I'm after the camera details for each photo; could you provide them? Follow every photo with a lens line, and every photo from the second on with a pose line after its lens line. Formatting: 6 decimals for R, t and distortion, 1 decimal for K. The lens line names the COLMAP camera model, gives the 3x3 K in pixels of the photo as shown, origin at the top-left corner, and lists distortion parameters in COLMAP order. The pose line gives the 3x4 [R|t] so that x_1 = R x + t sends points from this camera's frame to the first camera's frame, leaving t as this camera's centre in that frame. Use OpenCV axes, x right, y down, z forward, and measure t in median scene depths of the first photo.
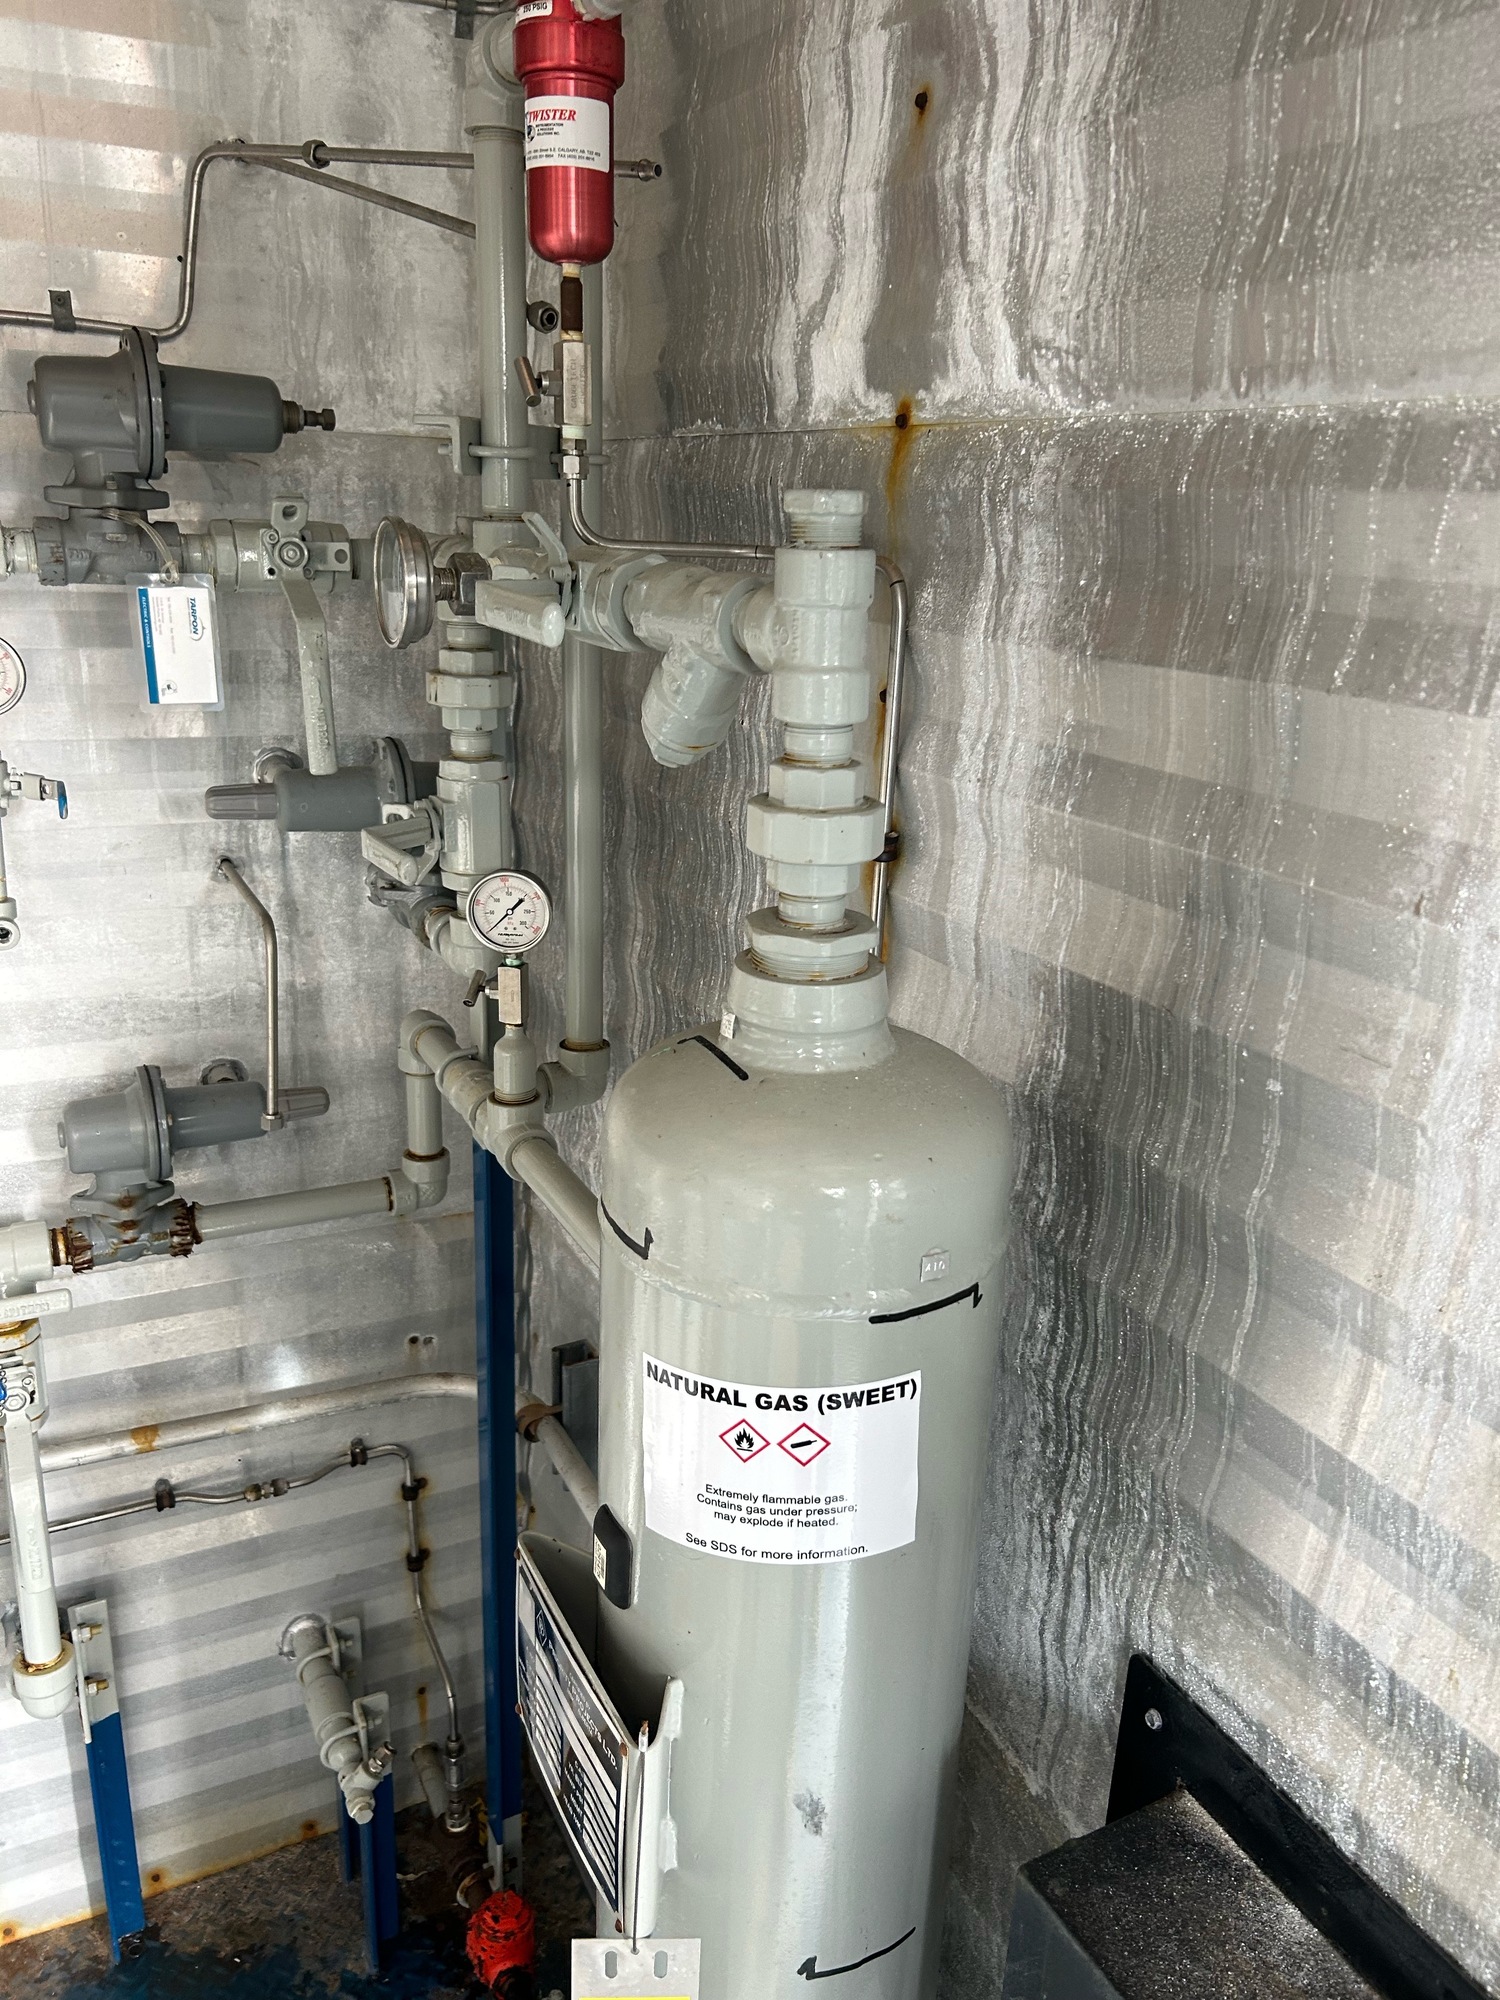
lens RADIAL K [[1518.6, 0, 756.9], [0, 1518.6, 992.8], [0, 0, 1]] dist [0.055727, -0.066253]
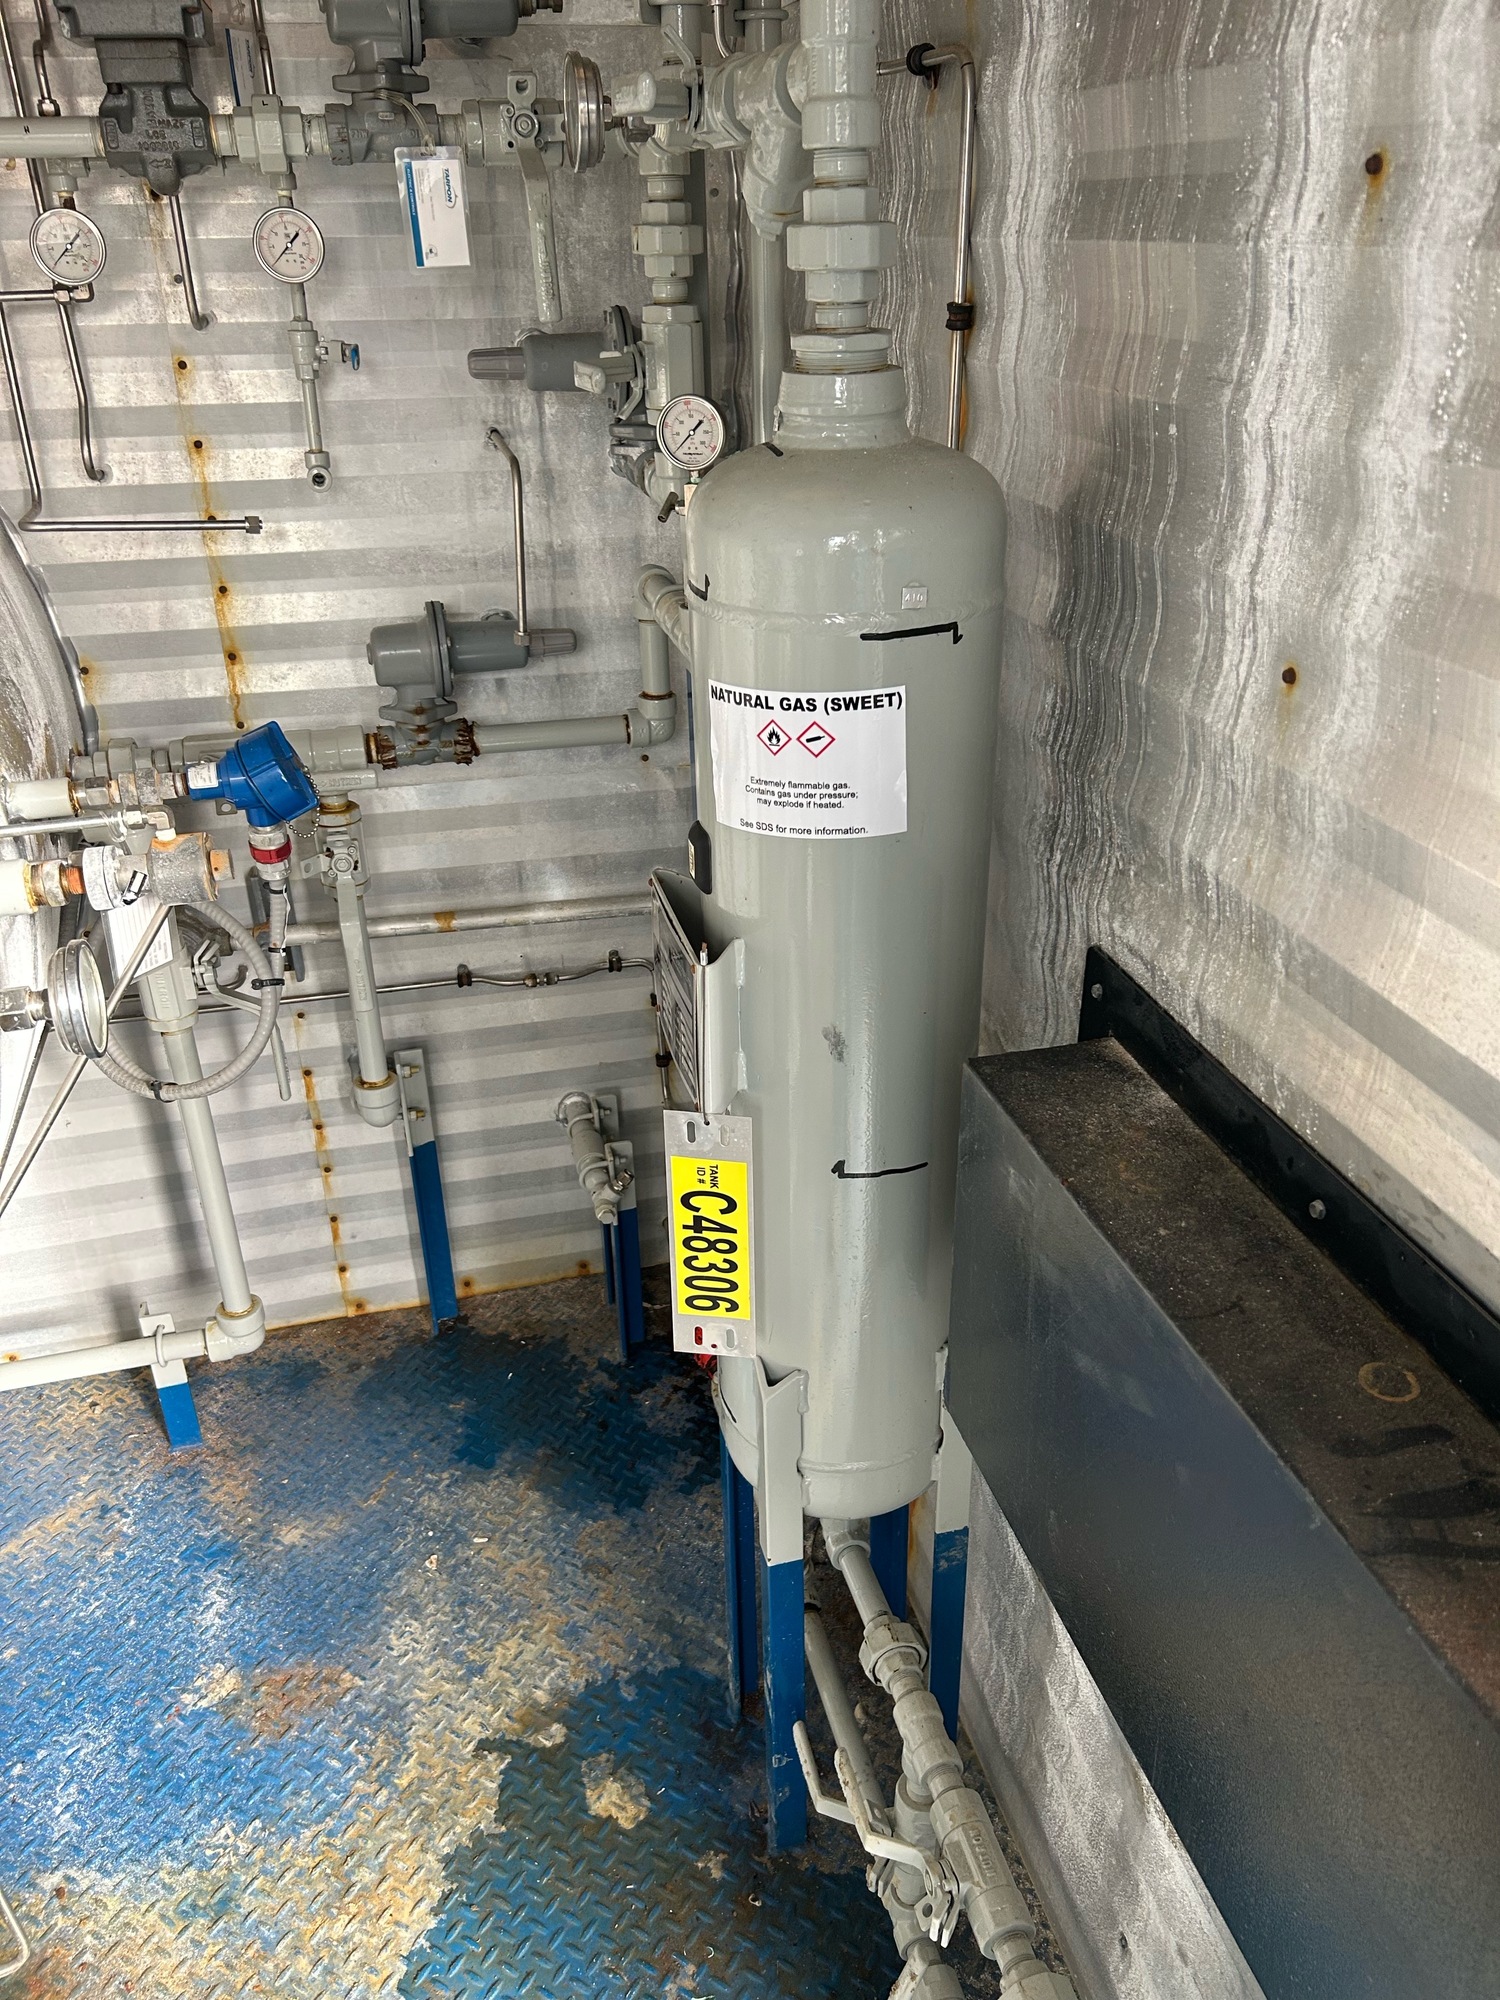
lens RADIAL K [[1518.6, 0, 756.9], [0, 1518.6, 992.8], [0, 0, 1]] dist [0.055727, -0.066253]
pose [[0.972157, 0.057491, -0.227170, 0.179396], [-0.021182, 0.987029, 0.159142, 0.182941], [0.233373, -0.149899, 0.960764, -0.201922]]
